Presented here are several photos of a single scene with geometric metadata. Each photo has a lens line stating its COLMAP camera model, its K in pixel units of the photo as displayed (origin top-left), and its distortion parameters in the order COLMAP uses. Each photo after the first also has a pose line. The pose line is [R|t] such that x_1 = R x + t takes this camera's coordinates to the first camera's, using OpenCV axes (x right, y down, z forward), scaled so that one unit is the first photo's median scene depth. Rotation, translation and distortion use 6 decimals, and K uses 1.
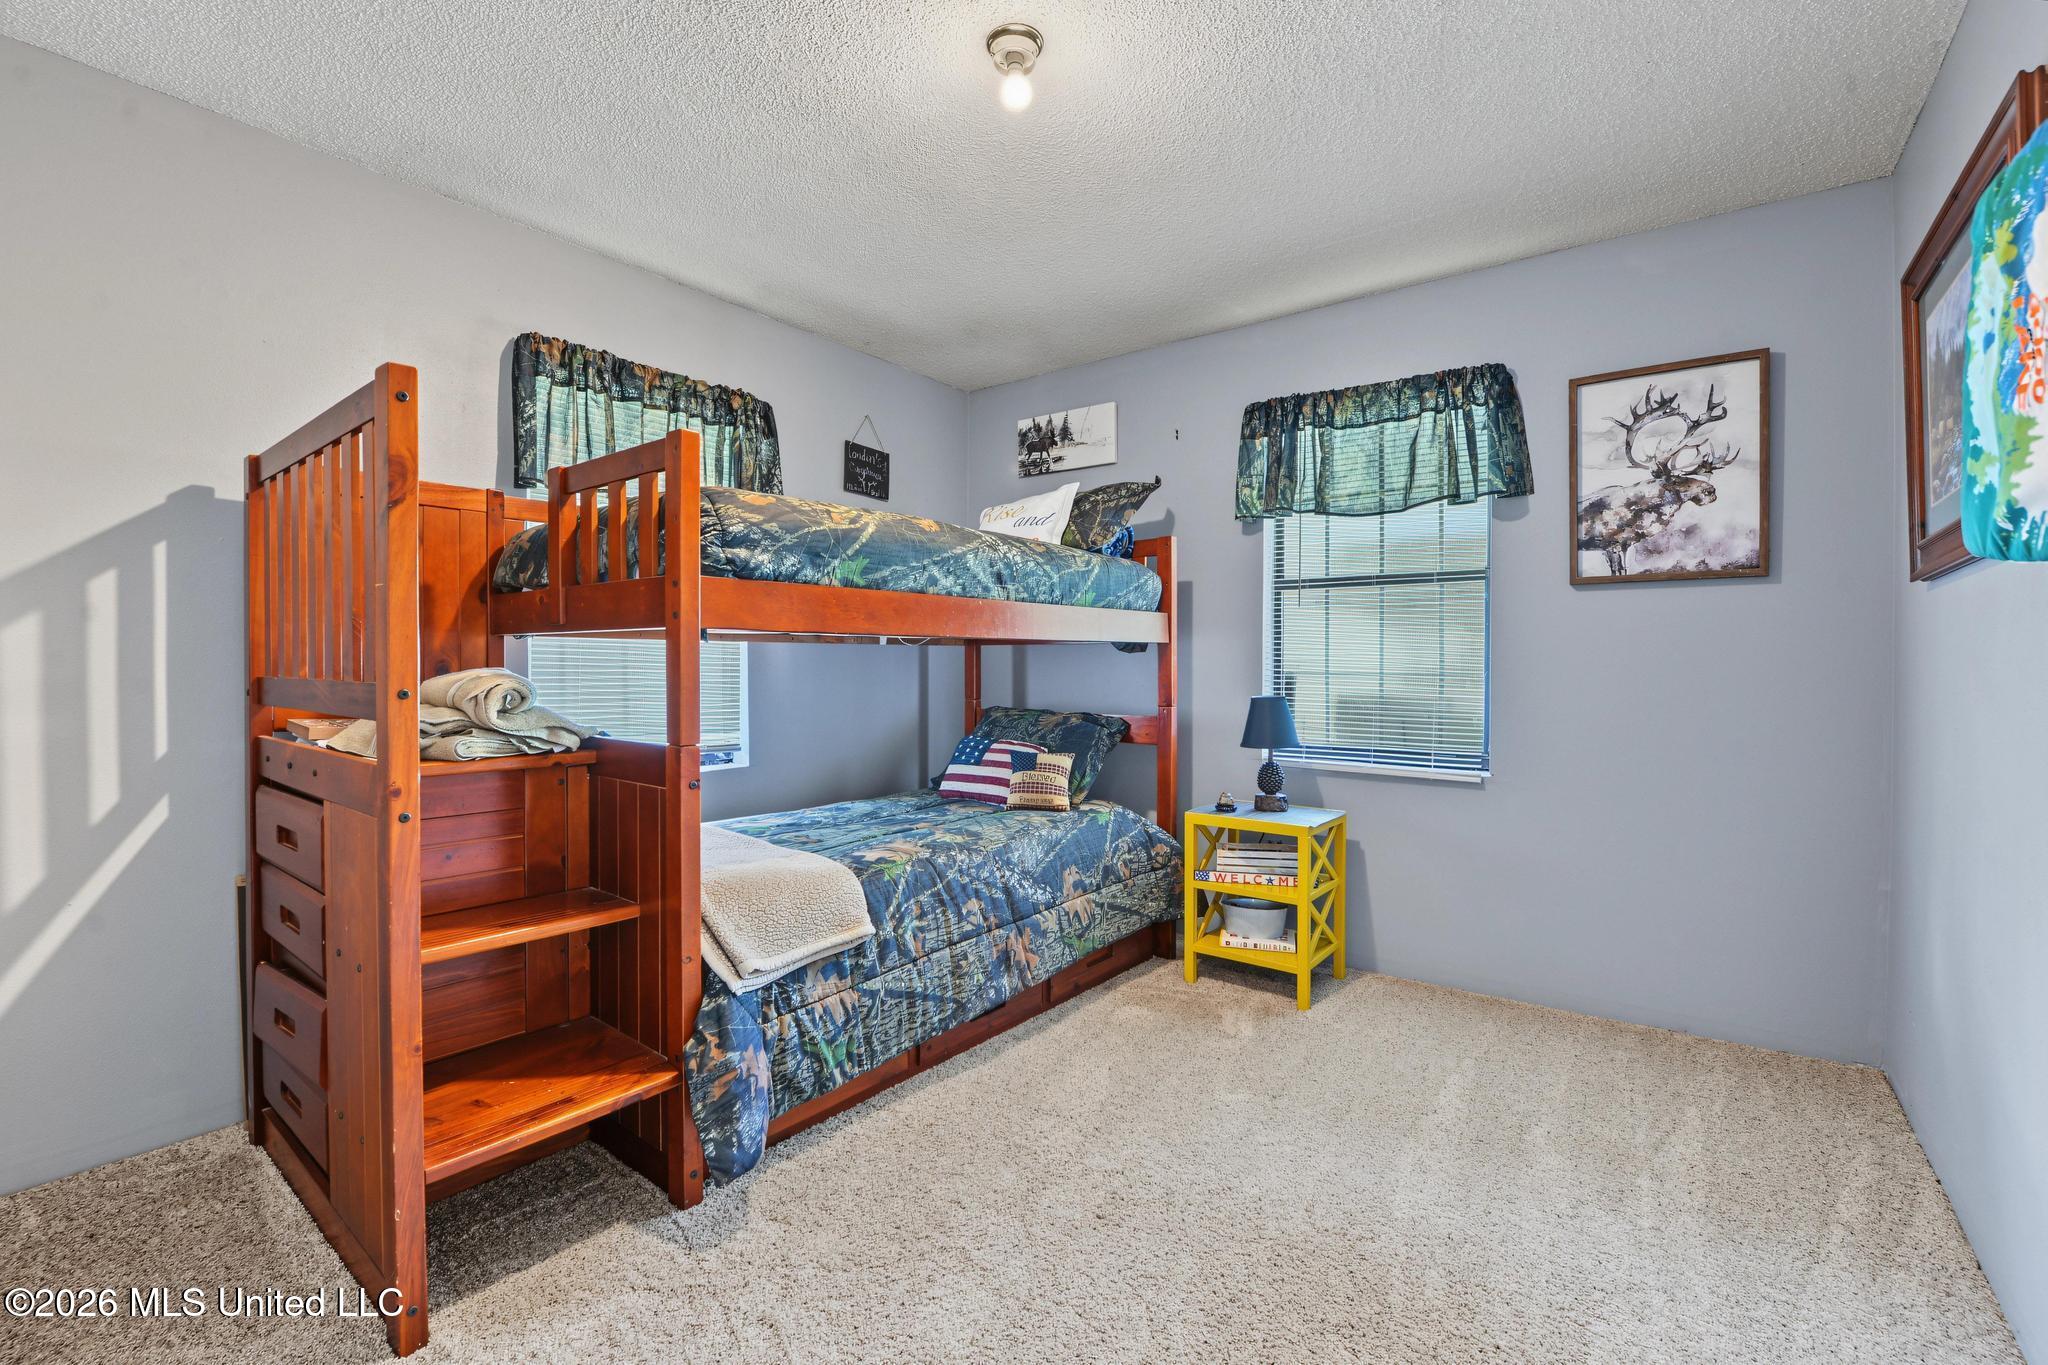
lens RADIAL K [[833.3, 0, 1023.0], [0, 833.3, 669.3], [0, 0, 1]] dist [-0.014094, -0.002565]
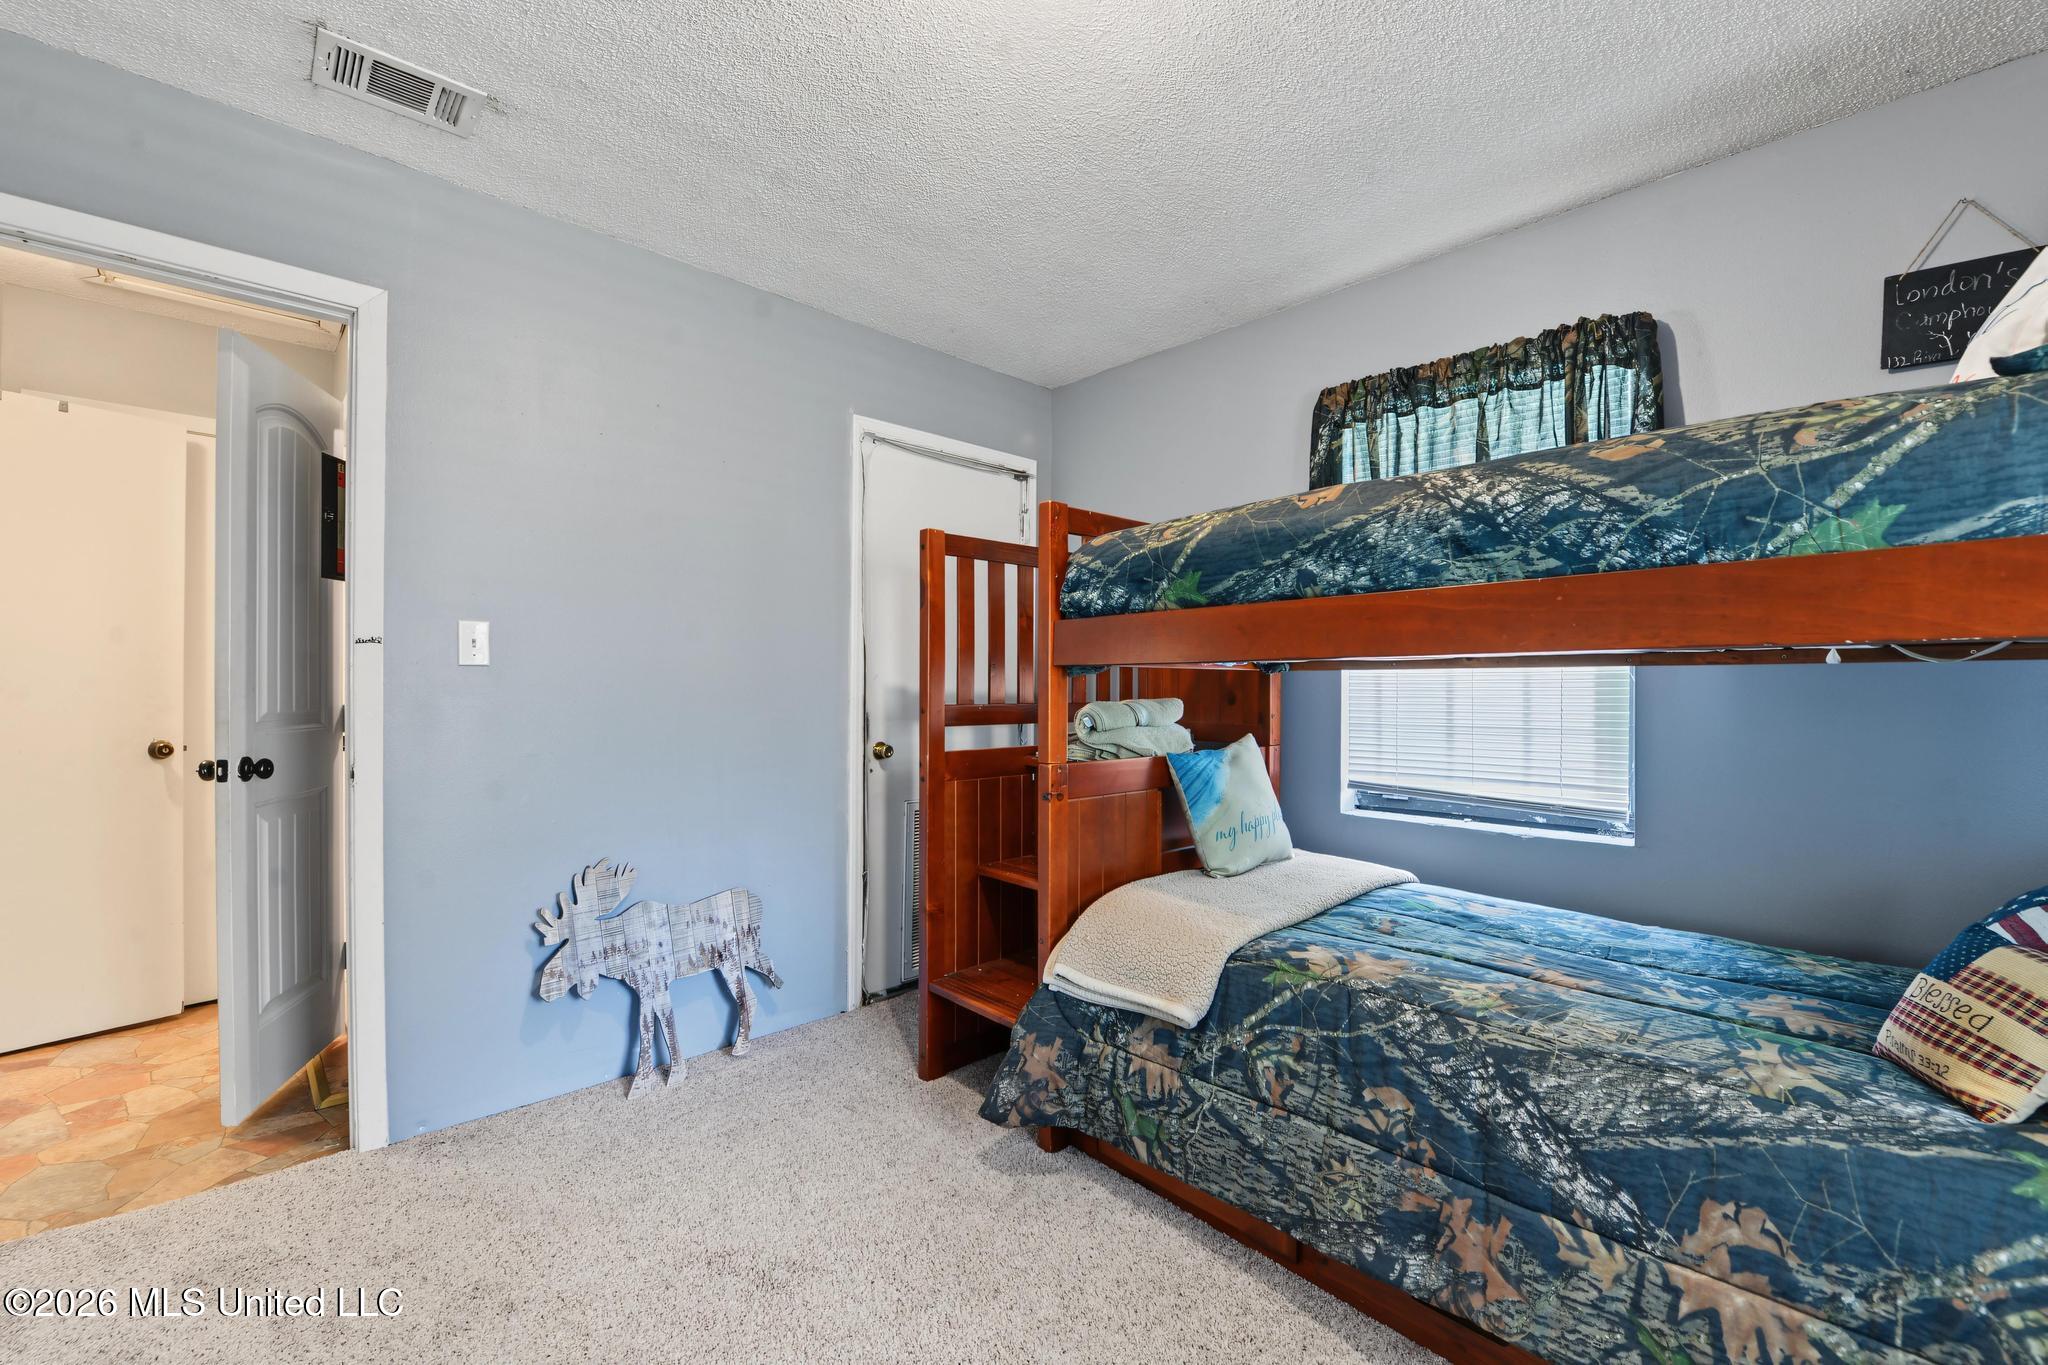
lens RADIAL K [[833.3, 0, 1026.2], [0, 833.3, 690.1], [0, 0, 1]] dist [-0.014094, -0.002565]
pose [[-0.131669, -0.000892, -0.991293, 0.593627], [-0.011726, 0.999931, 0.000658, -0.011180], [0.991224, 0.011710, -0.131671, 0.843300]]
